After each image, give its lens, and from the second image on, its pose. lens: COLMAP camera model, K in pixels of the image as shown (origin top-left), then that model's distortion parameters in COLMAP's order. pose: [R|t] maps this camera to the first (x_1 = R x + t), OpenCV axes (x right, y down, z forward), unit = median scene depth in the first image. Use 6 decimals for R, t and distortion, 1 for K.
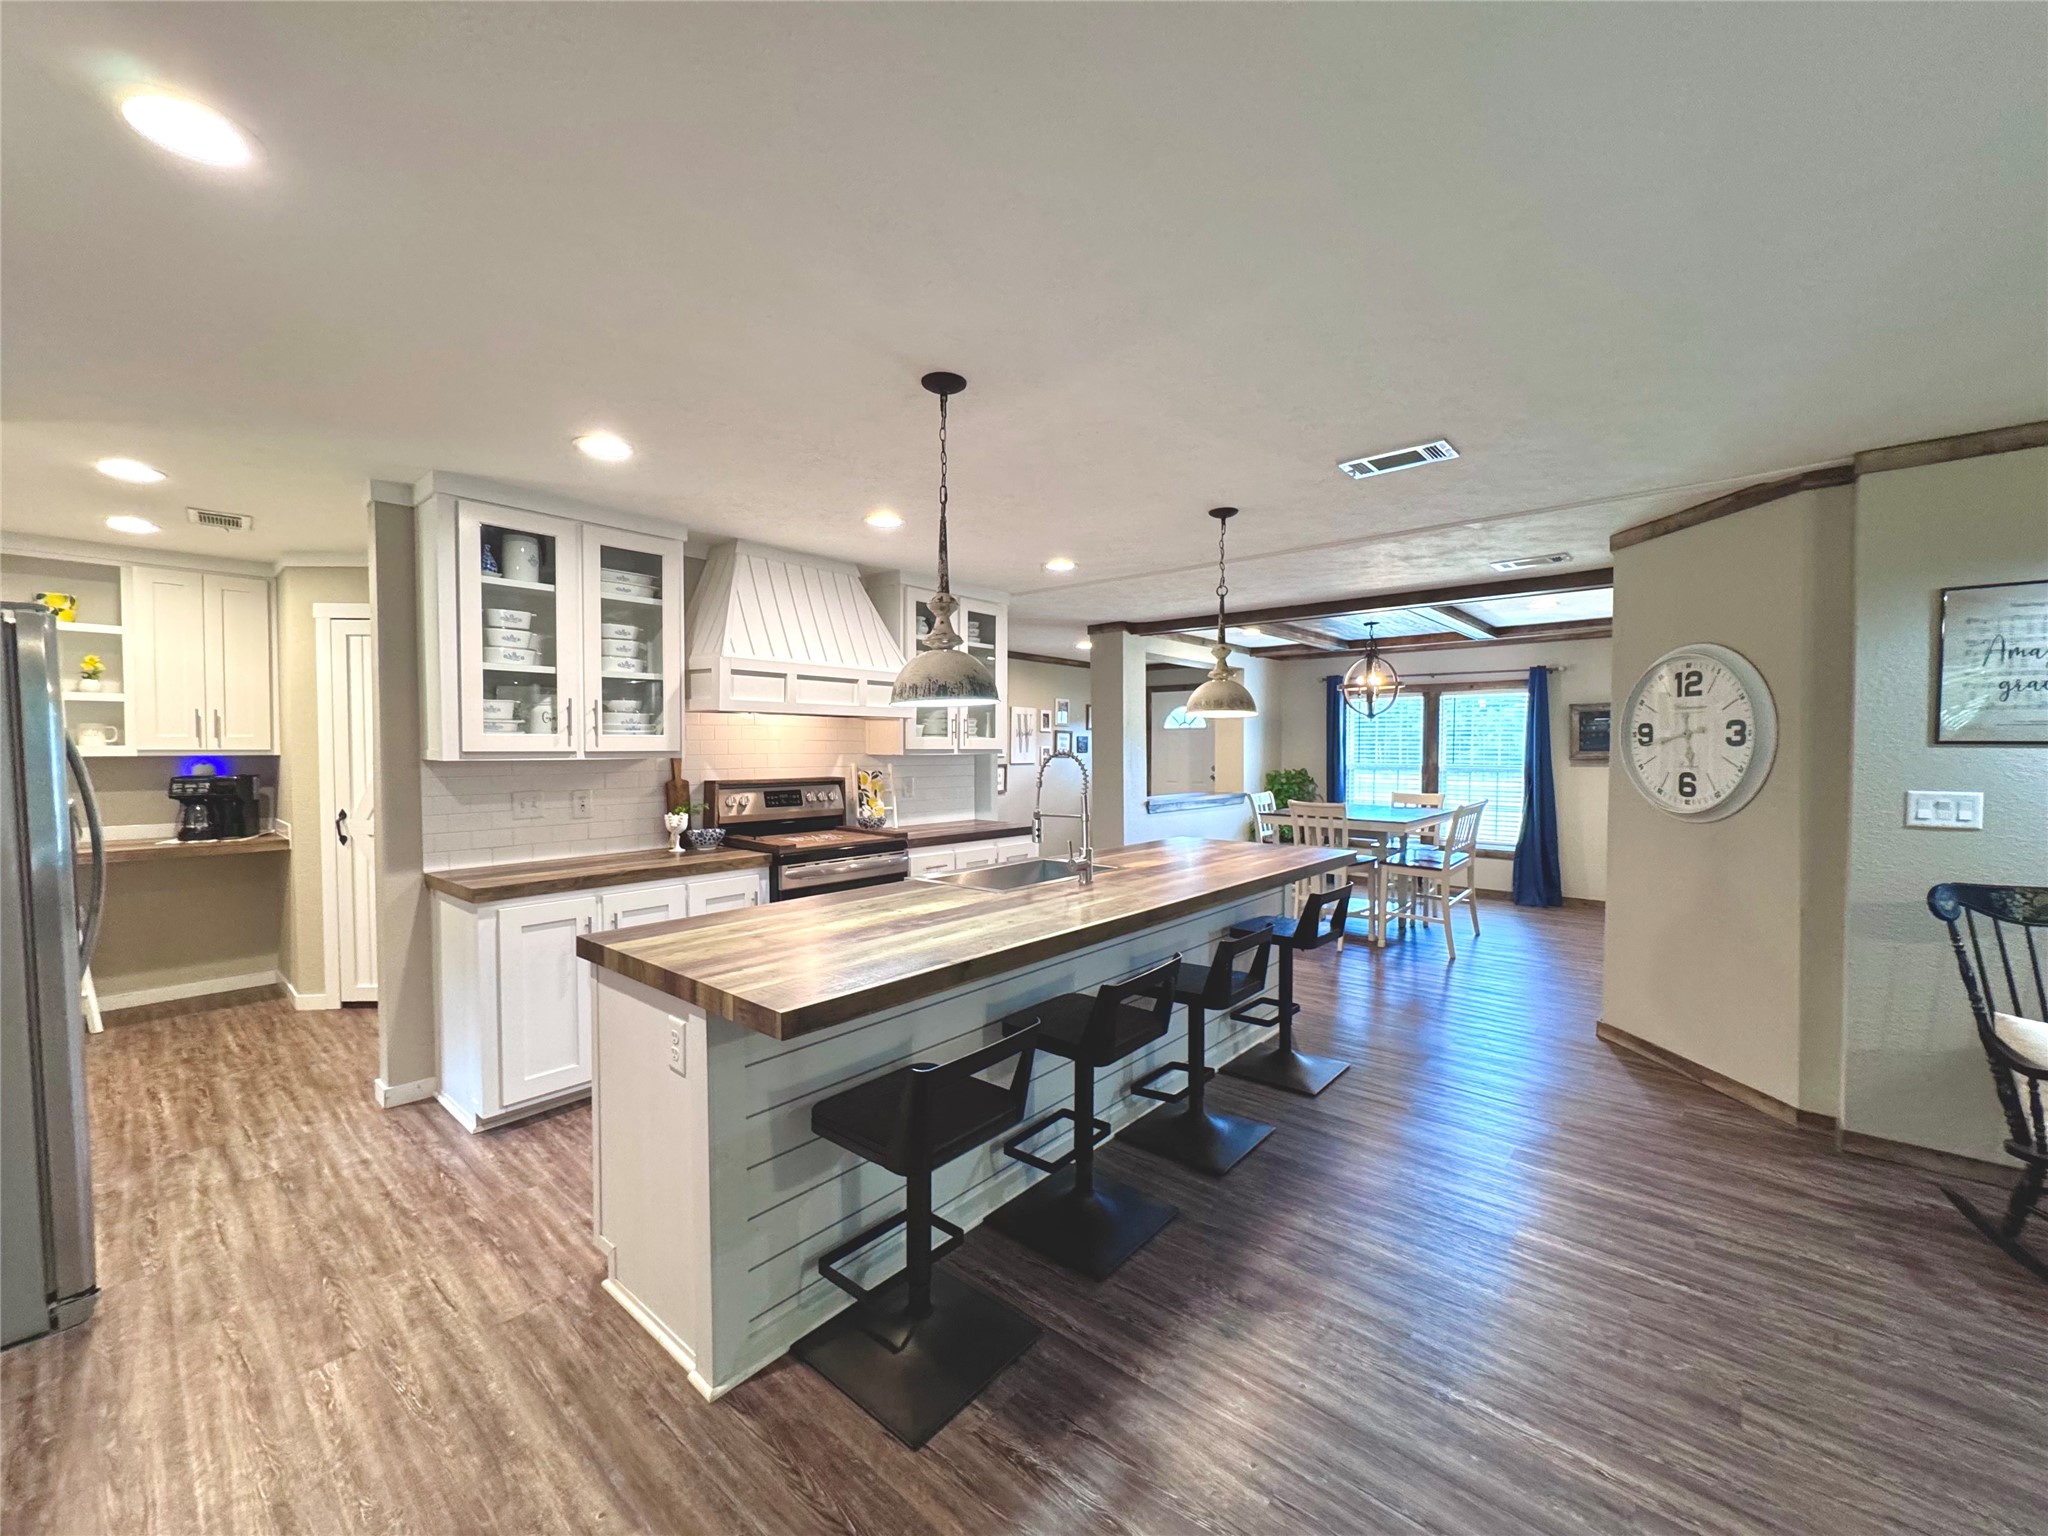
lens RADIAL K [[816.4, 0, 1023.9], [0, 816.4, 770.8], [0, 0, 1]] dist [-0.003361, -0.000069]
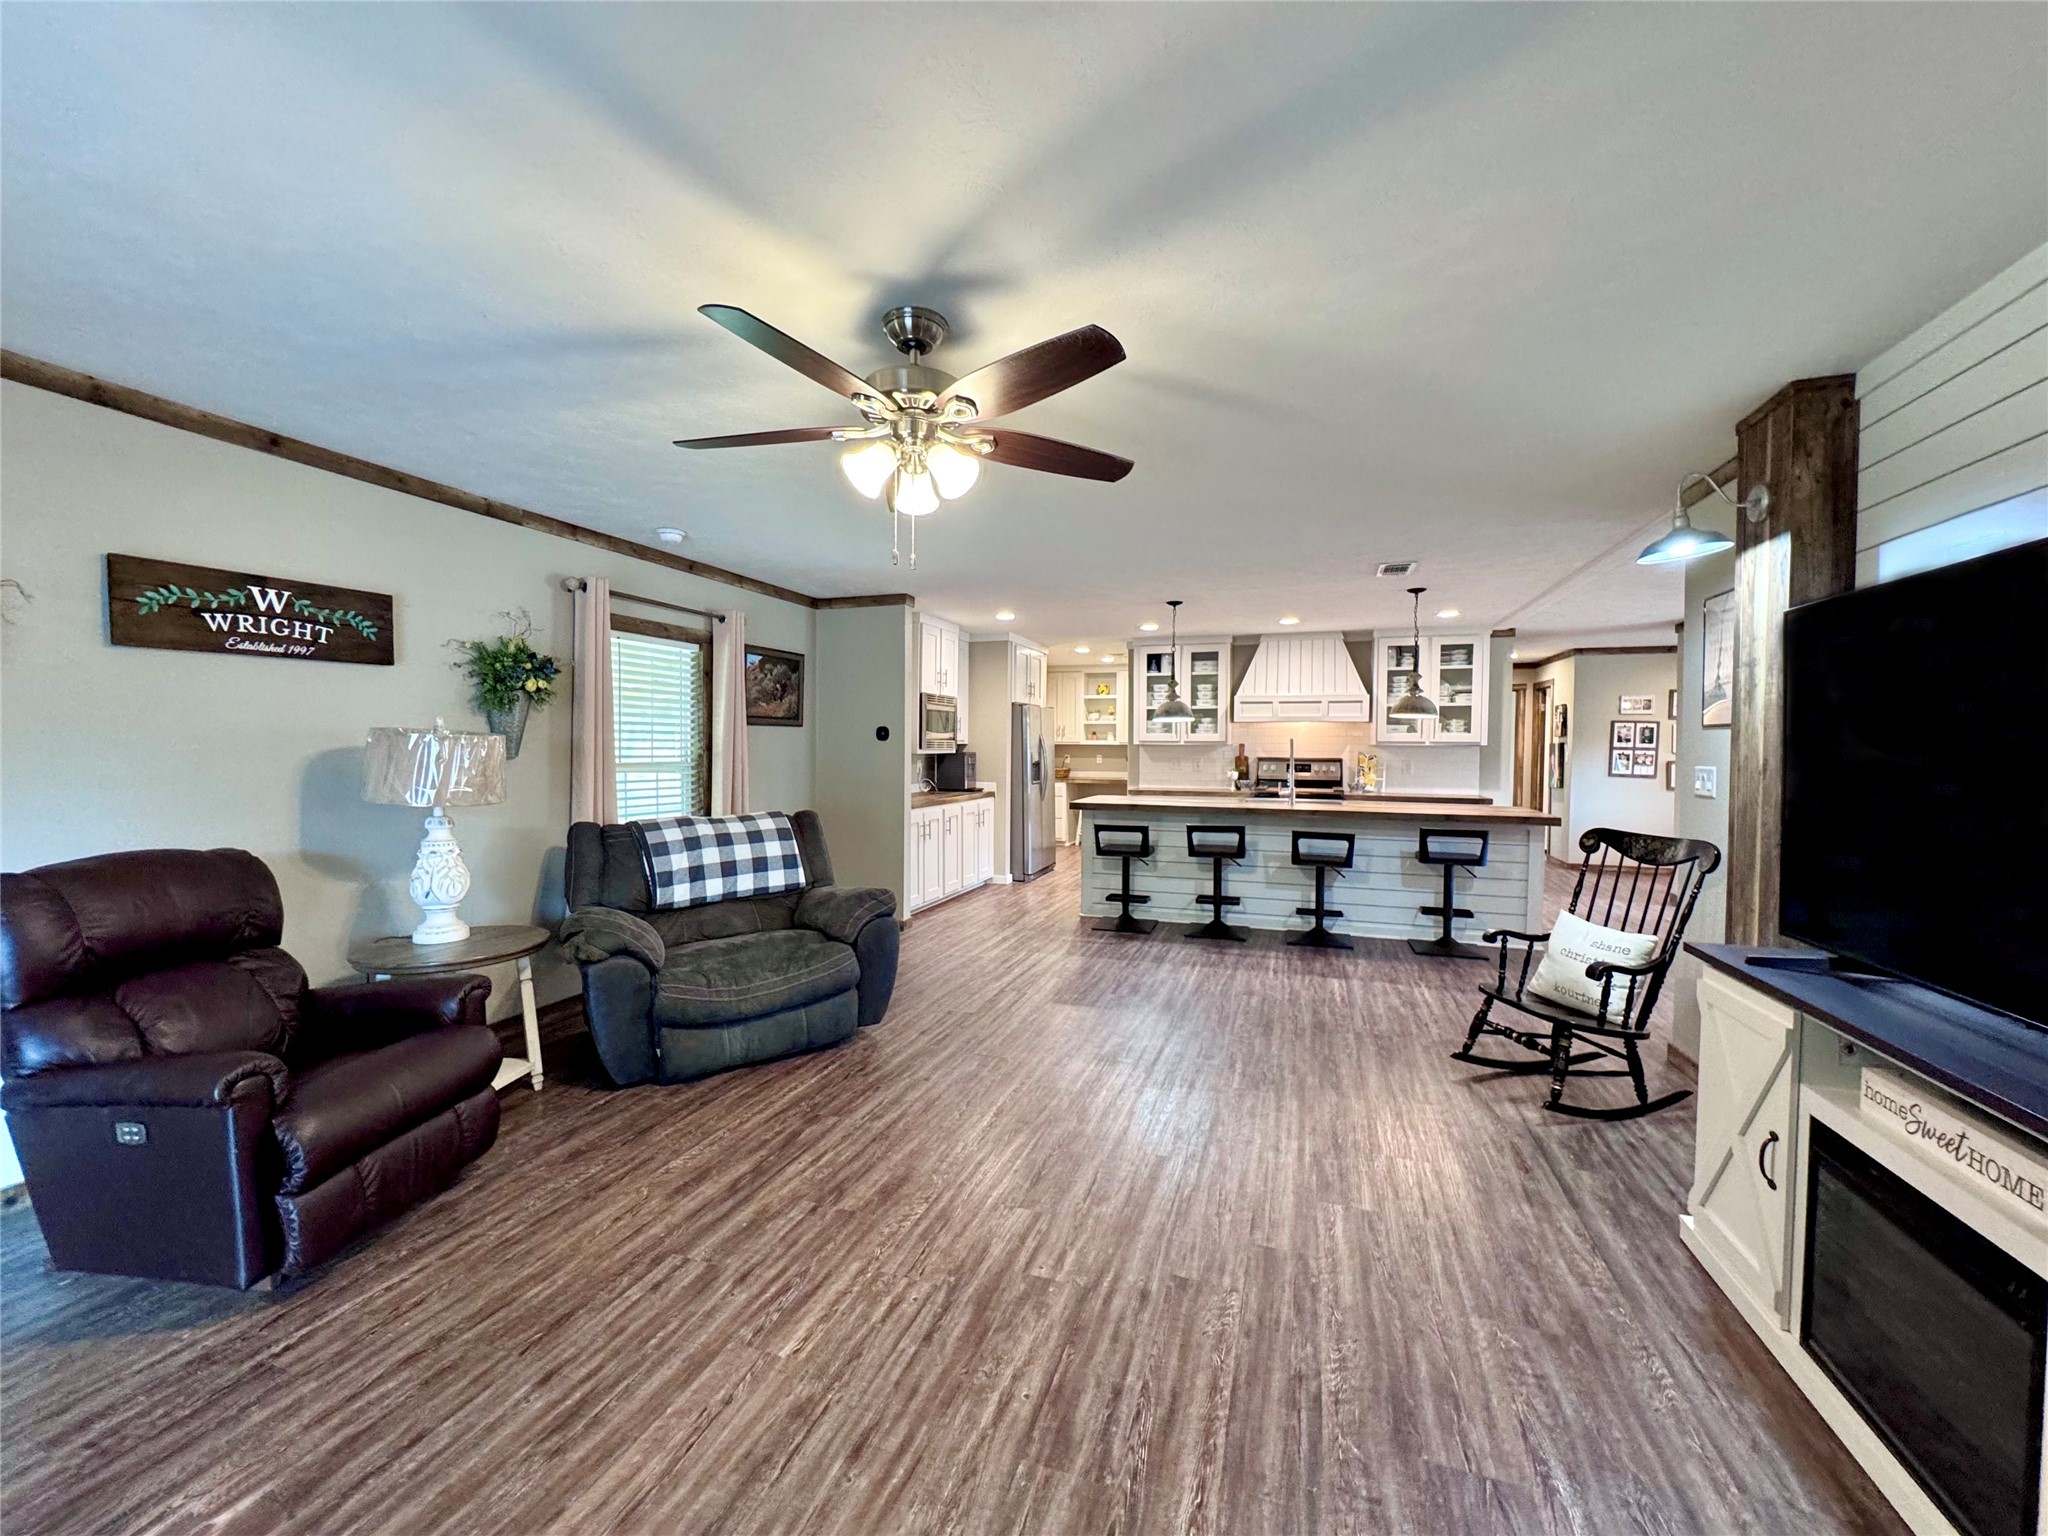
lens RADIAL K [[816.4, 0, 1023.9], [0, 816.4, 770.8], [0, 0, 1]] dist [-0.003361, -0.000069]
pose [[0.373917, 0.028862, -0.927013, 1.178006], [-0.033445, 0.999285, 0.017622, 0.028451], [0.926859, 0.024414, 0.374615, -0.247968]]
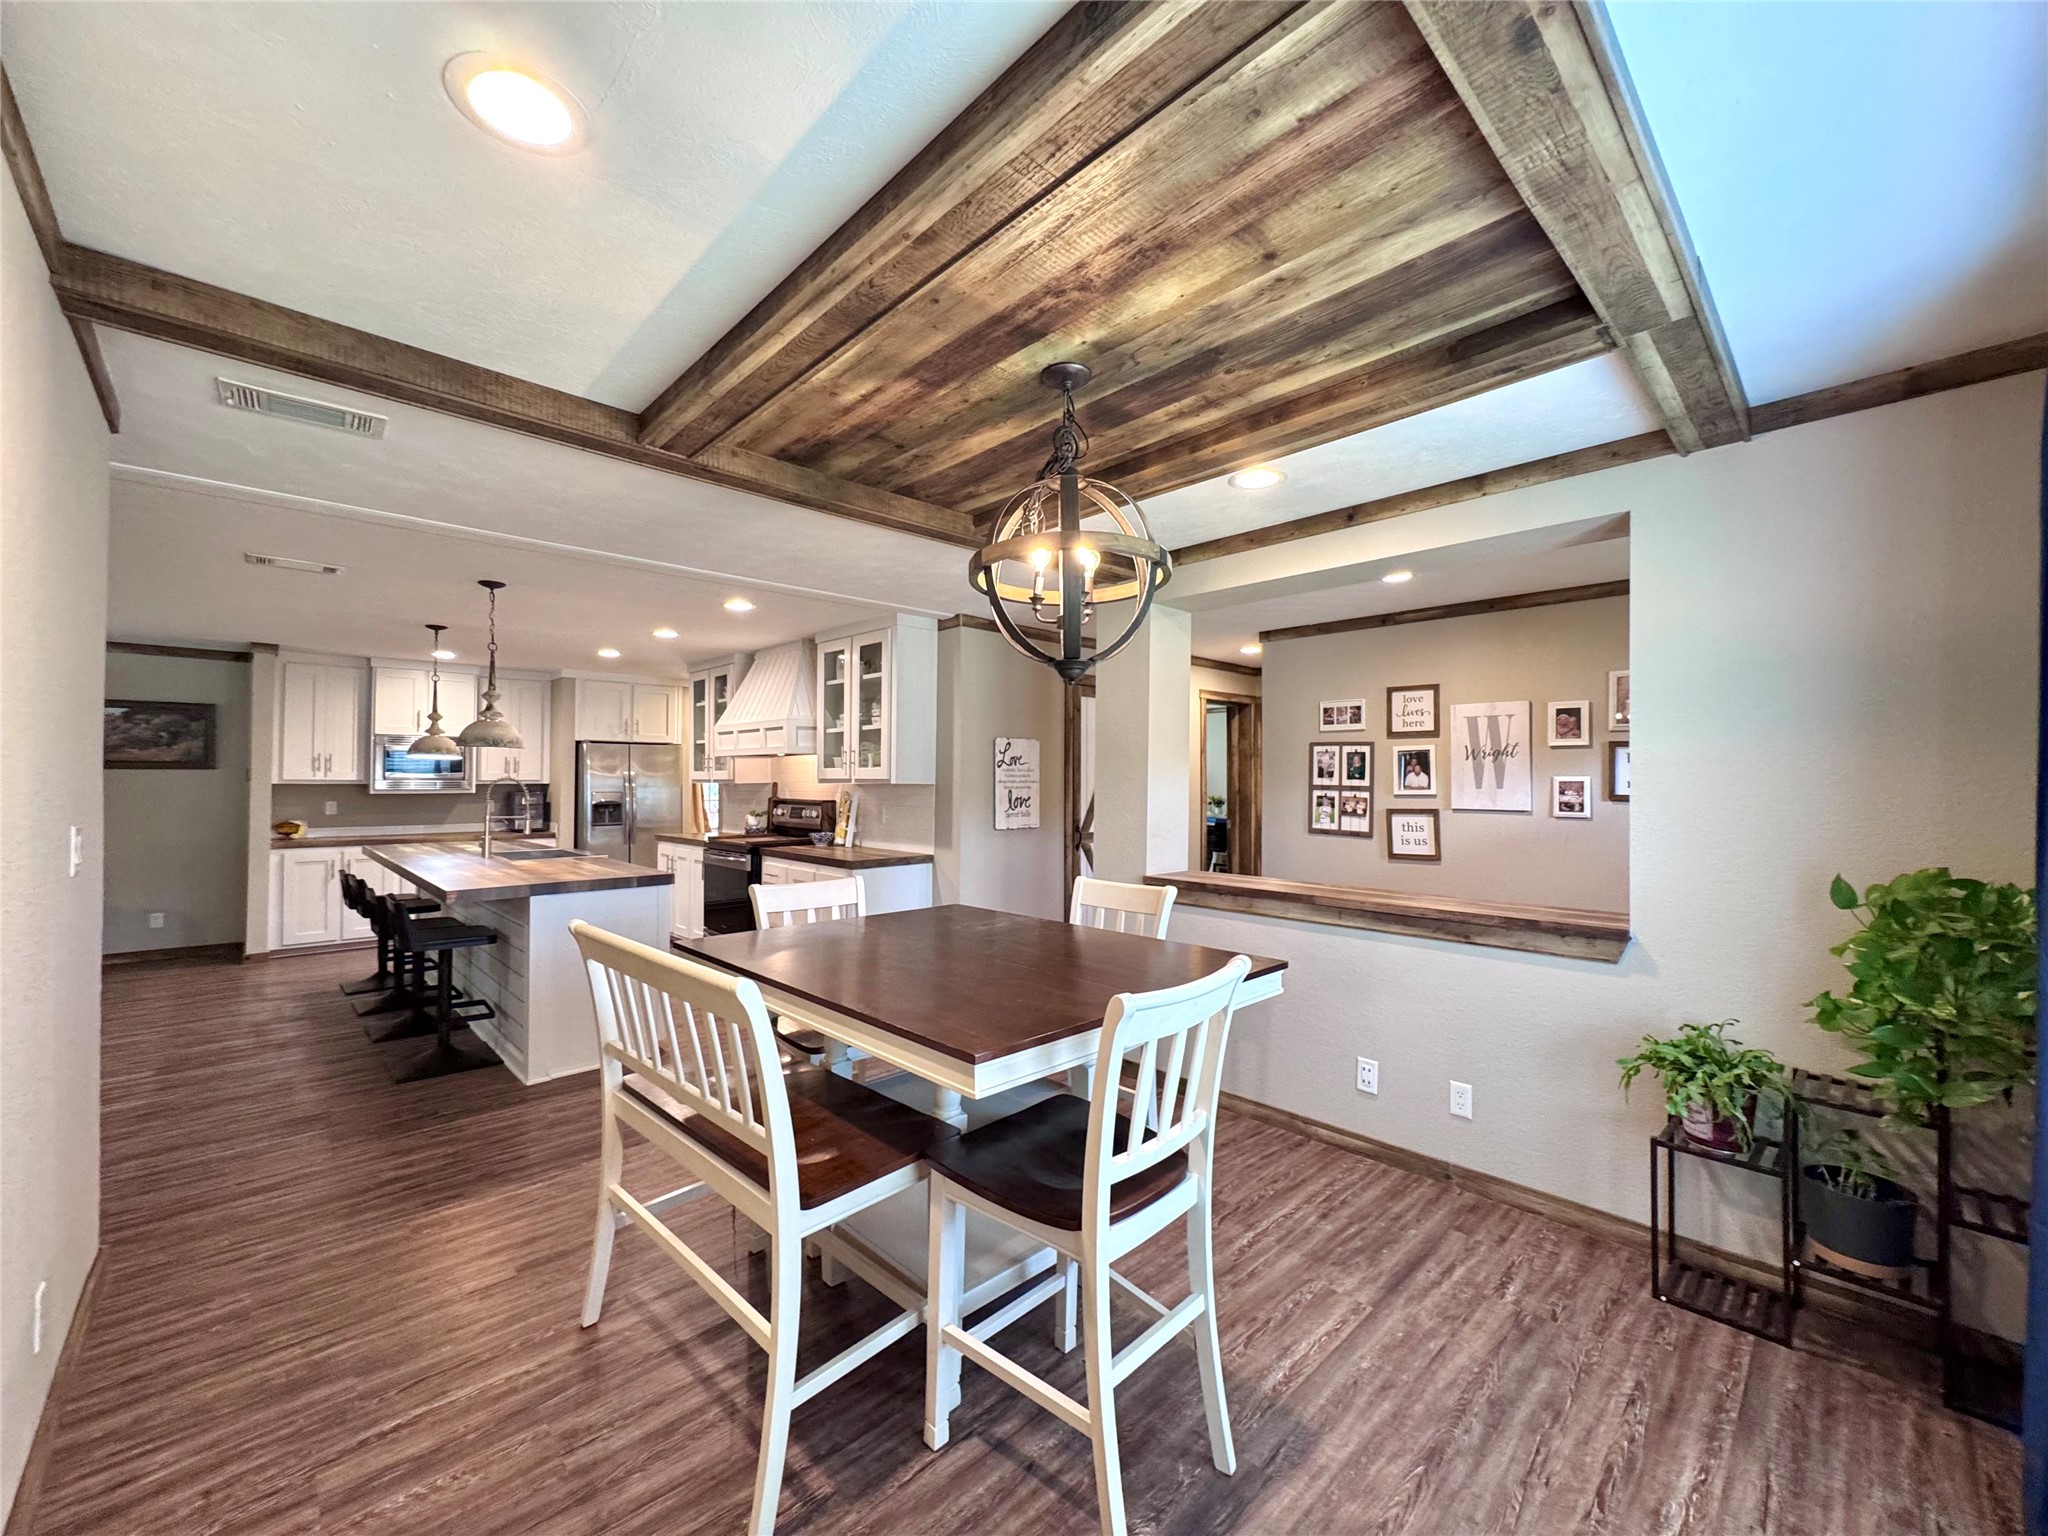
lens RADIAL K [[816.4, 0, 1023.9], [0, 816.4, 770.8], [0, 0, 1]] dist [-0.003361, -0.000069]
pose [[-0.093572, -0.012792, -0.995530, 1.133682], [-0.032447, 0.999425, -0.009792, -0.040197], [0.995084, 0.031386, -0.093933, 1.566471]]
